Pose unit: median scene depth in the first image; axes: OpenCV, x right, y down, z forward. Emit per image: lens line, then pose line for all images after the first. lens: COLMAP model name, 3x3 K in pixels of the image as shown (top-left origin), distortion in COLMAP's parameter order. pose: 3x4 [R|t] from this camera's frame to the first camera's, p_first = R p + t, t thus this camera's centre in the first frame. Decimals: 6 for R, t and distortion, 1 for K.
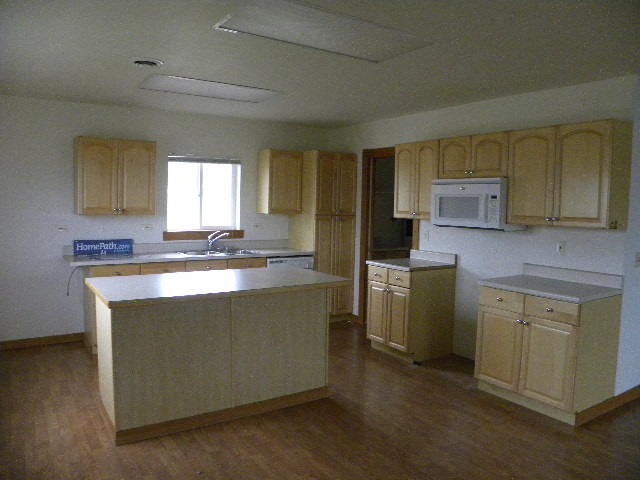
lens RADIAL K [[489.7, 0, 324.3], [0, 489.7, 240.4], [0, 0, 1]] dist [-0.158641, 0.113244]
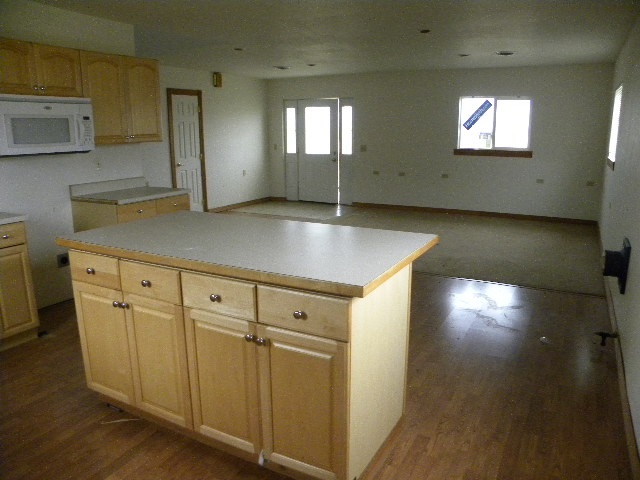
lens RADIAL K [[489.7, 0, 324.3], [0, 489.7, 240.4], [0, 0, 1]] dist [-0.158641, 0.113244]
pose [[-0.466468, -0.215881, 0.857790, -0.630063], [0.058811, 0.960045, 0.273597, -0.072070], [-0.882581, 0.178072, -0.435134, 0.877630]]
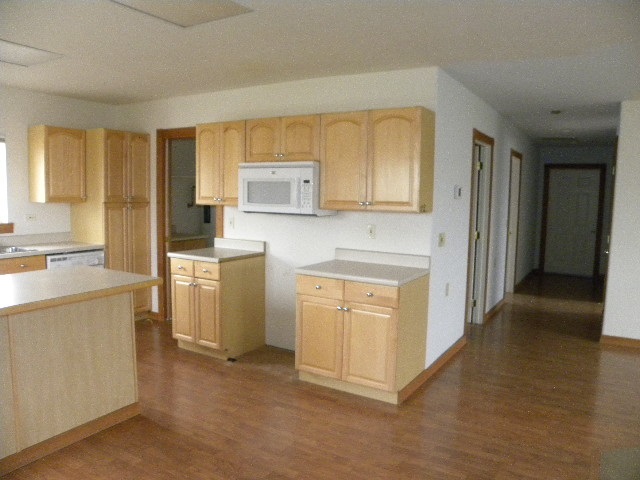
lens RADIAL K [[489.7, 0, 324.3], [0, 489.7, 240.4], [0, 0, 1]] dist [-0.158641, 0.113244]
pose [[0.905380, -0.045825, 0.422123, -0.029129], [0.031744, 0.998682, 0.040331, -0.008839], [-0.423415, -0.023115, 0.905641, 0.079307]]
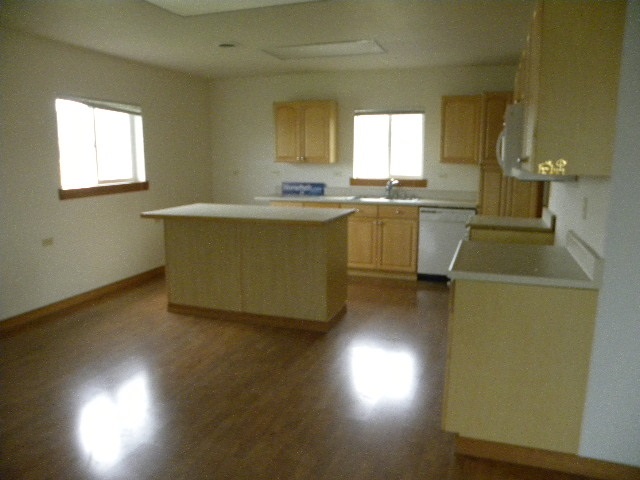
lens RADIAL K [[489.7, 0, 324.3], [0, 489.7, 240.4], [0, 0, 1]] dist [-0.158641, 0.113244]
pose [[0.600865, 0.117930, -0.790603, 0.660779], [-0.054325, 0.992795, 0.106803, 0.010237], [0.797502, -0.021225, 0.602943, 0.293074]]
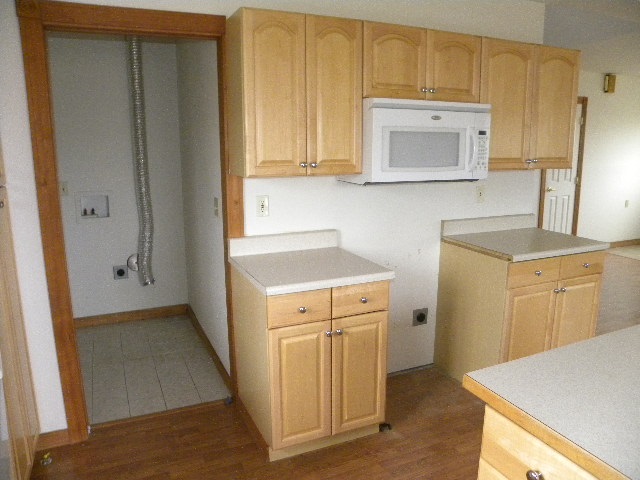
lens RADIAL K [[489.7, 0, 324.3], [0, 489.7, 240.4], [0, 0, 1]] dist [-0.158641, 0.113244]
pose [[0.165978, -0.221113, 0.961021, -0.312482], [0.077055, 0.974466, 0.210899, -0.086615], [-0.983114, 0.039047, 0.178777, 0.938052]]
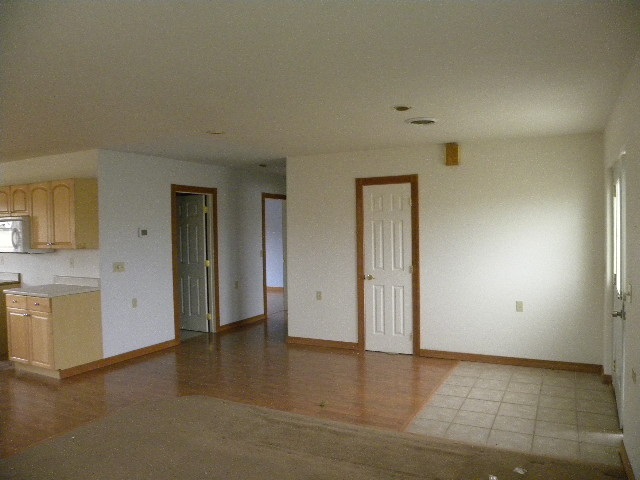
lens RADIAL K [[489.7, 0, 324.3], [0, 489.7, 240.4], [0, 0, 1]] dist [-0.158641, 0.113244]
pose [[0.874219, -0.049368, 0.483016, 0.402938], [0.072914, 0.996885, -0.030079, 0.039208], [-0.480026, 0.061514, 0.875095, -0.539292]]
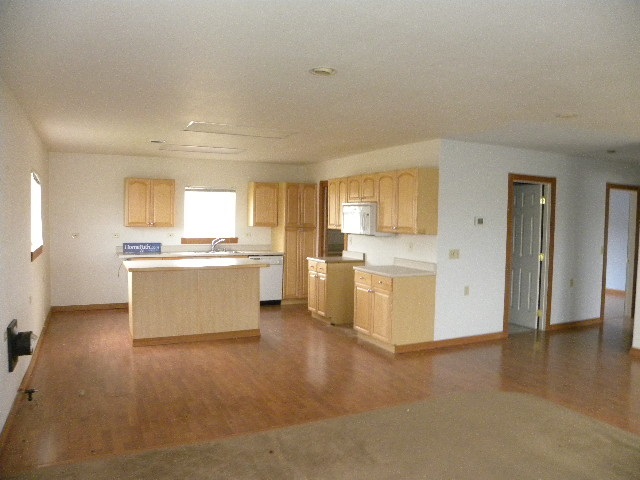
lens RADIAL K [[489.7, 0, 324.3], [0, 489.7, 240.4], [0, 0, 1]] dist [-0.158641, 0.113244]
pose [[0.991384, 0.003600, -0.130938, 0.358560], [-0.007767, 0.999479, -0.031330, 0.038924], [0.130757, 0.032077, 0.990895, -0.512835]]
